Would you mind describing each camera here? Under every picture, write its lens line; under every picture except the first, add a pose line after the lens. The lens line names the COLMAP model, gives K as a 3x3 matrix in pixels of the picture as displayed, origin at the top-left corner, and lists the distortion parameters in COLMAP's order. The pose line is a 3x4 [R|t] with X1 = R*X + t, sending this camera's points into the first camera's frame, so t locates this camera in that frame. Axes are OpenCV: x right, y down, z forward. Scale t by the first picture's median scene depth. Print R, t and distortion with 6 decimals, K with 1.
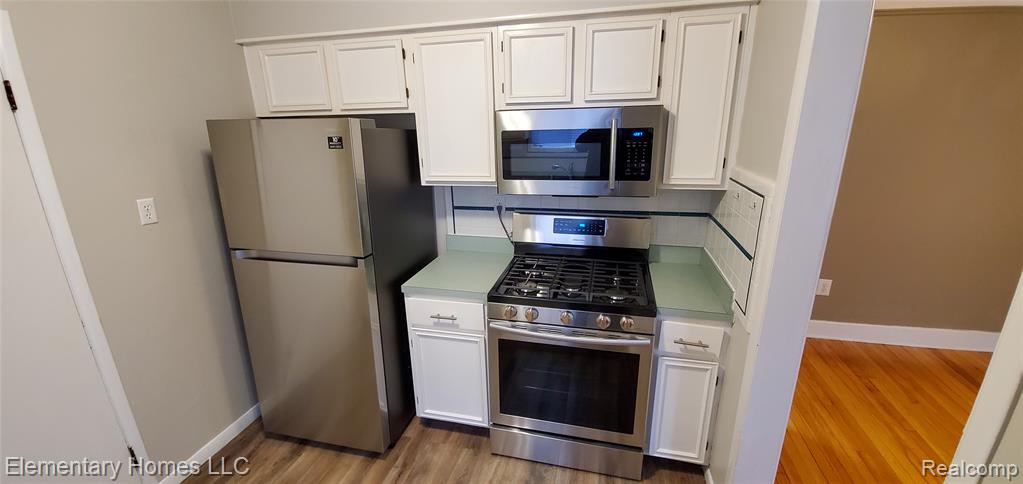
lens RADIAL K [[402.5, 0, 511.5], [0, 402.5, 242.0], [0, 0, 1]] dist [-0.001326, -0.000062]
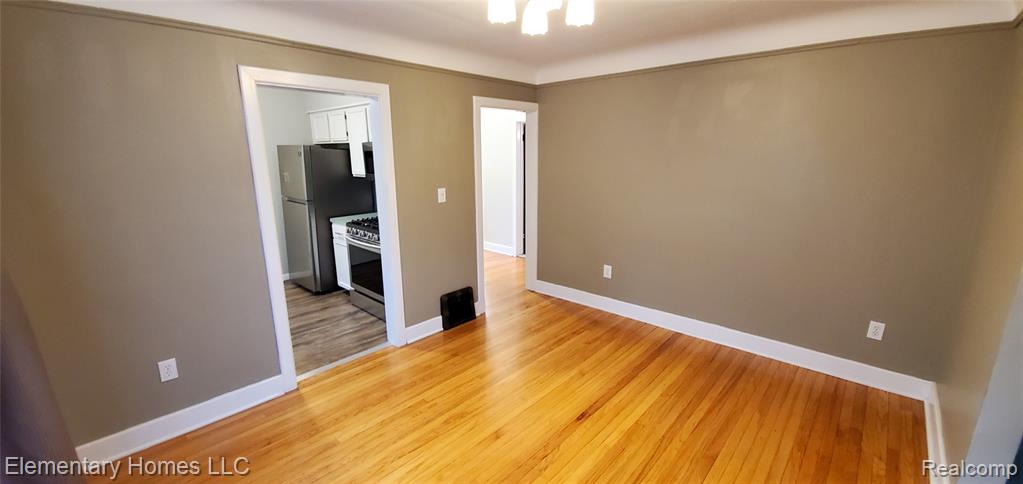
lens RADIAL K [[402.5, 0, 511.5], [0, 402.5, 242.0], [0, 0, 1]] dist [-0.001326, -0.000062]
pose [[0.876822, 0.120709, -0.465416, 1.633630], [-0.147378, 0.988853, -0.021187, 0.132490], [0.457671, 0.087170, 0.884838, -0.494943]]
